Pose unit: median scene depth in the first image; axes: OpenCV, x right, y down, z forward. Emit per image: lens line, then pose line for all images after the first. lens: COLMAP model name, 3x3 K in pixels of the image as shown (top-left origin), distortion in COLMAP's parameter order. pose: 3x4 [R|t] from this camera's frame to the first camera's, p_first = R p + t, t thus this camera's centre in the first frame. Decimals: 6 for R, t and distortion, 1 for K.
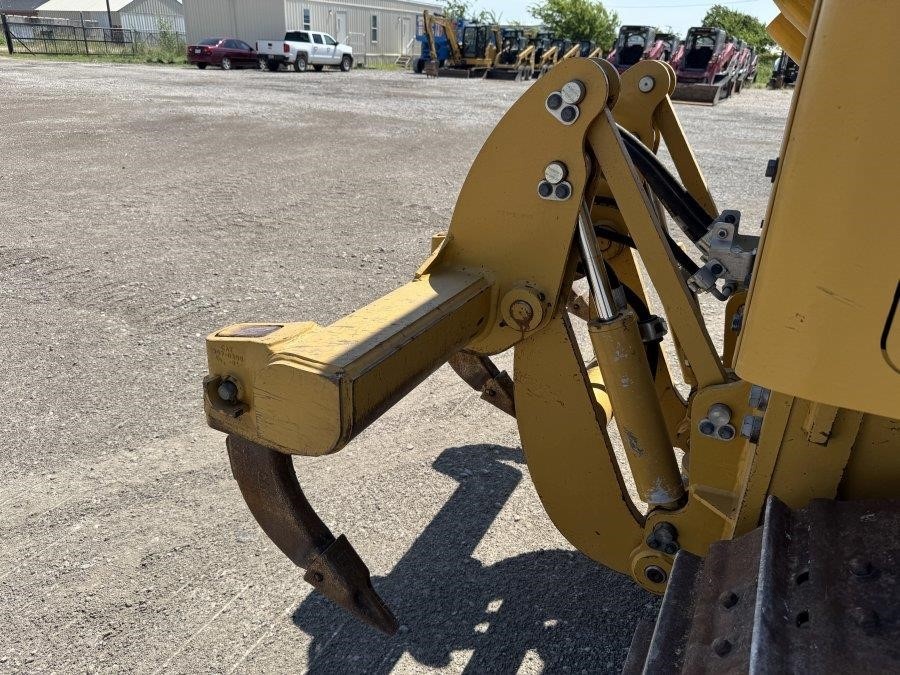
lens RADIAL K [[626.2, 0, 448.5], [0, 626.2, 329.7], [0, 0, 1]] dist [0.060712, -0.089505]
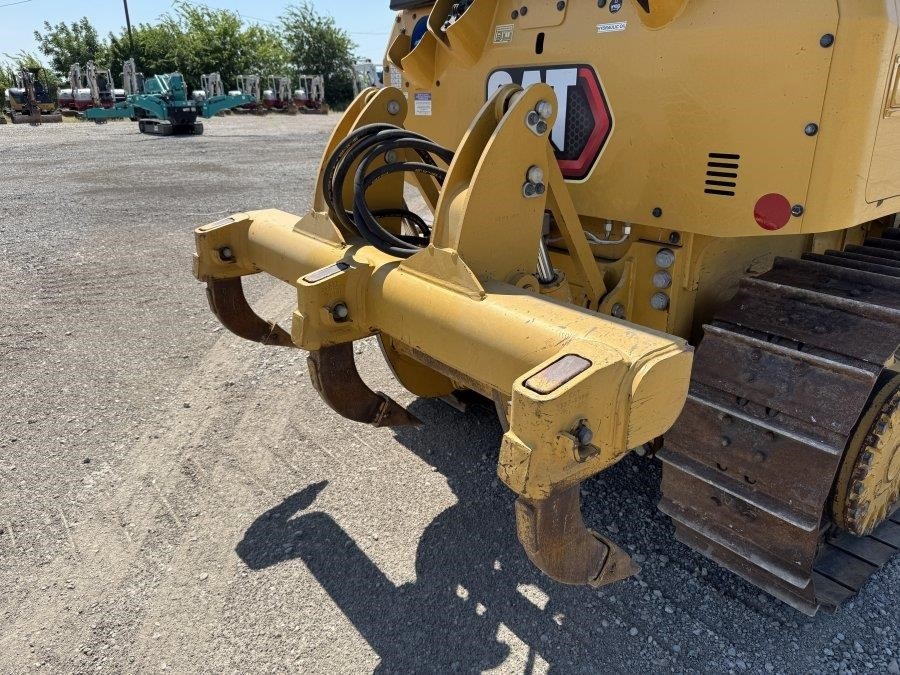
lens RADIAL K [[626.2, 0, 448.5], [0, 626.2, 329.7], [0, 0, 1]] dist [0.060712, -0.089505]
pose [[0.433833, -0.360115, 0.825897, -0.654477], [0.386923, 0.902287, 0.190178, -0.173423], [-0.813682, 0.237053, 0.530779, 0.347038]]
